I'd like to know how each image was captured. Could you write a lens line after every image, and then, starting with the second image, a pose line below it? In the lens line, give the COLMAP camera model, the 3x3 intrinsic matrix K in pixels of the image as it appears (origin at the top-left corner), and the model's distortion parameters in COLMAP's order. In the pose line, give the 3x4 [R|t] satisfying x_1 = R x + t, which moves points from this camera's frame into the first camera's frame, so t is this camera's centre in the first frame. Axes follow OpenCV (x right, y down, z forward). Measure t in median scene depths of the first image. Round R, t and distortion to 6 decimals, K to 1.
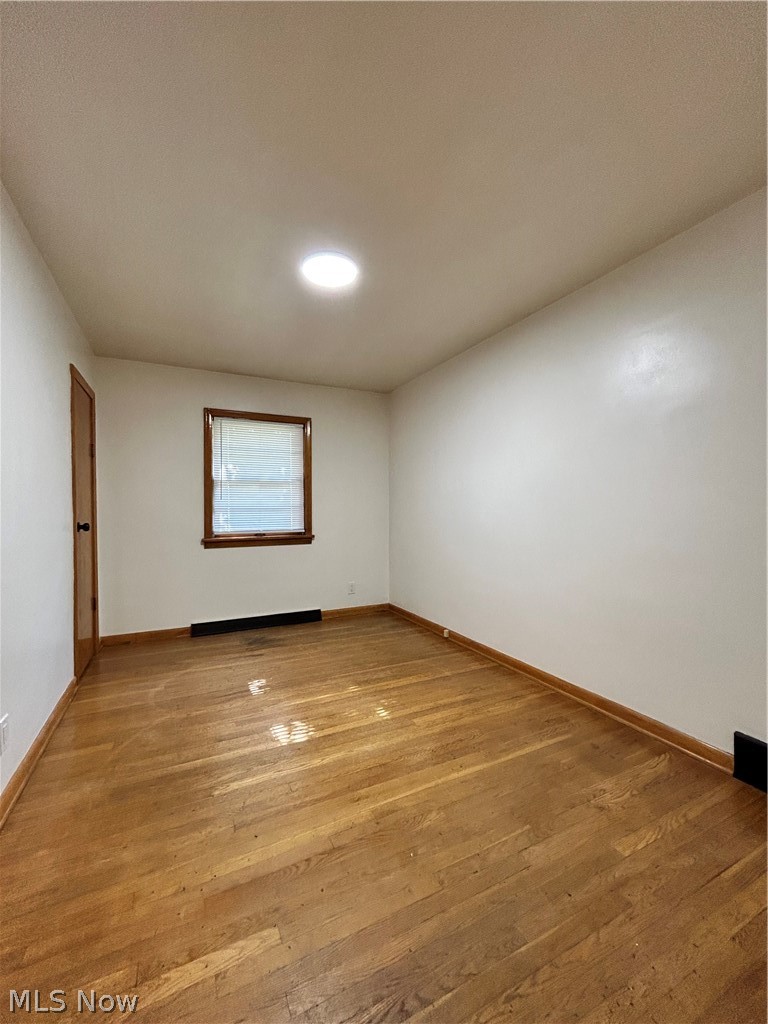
lens RADIAL K [[413.1, 0, 382.1], [0, 413.1, 509.4], [0, 0, 1]] dist [-0.001393, 0.001377]
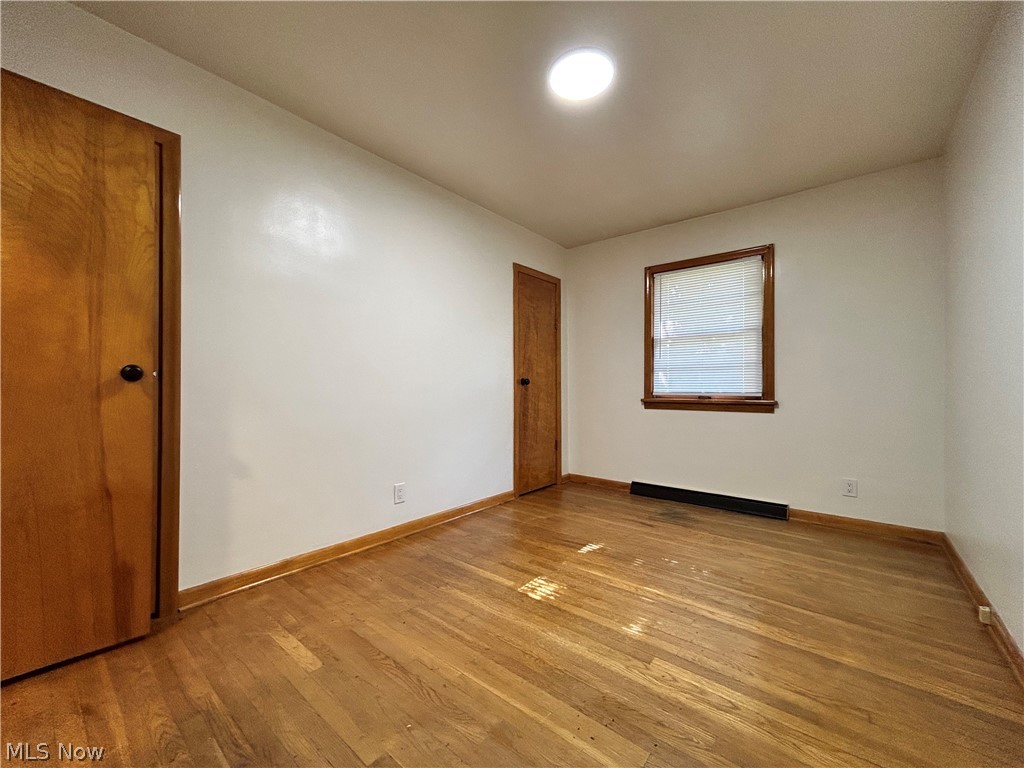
lens RADIAL K [[413.1, 0, 511.9], [0, 413.1, 383.4], [0, 0, 1]] dist [-0.001393, 0.001377]
pose [[0.408067, -0.002261, -0.912949, 0.375418], [-0.003244, 0.999987, -0.003926, 0.041631], [0.912946, 0.004563, 0.408054, 0.324680]]
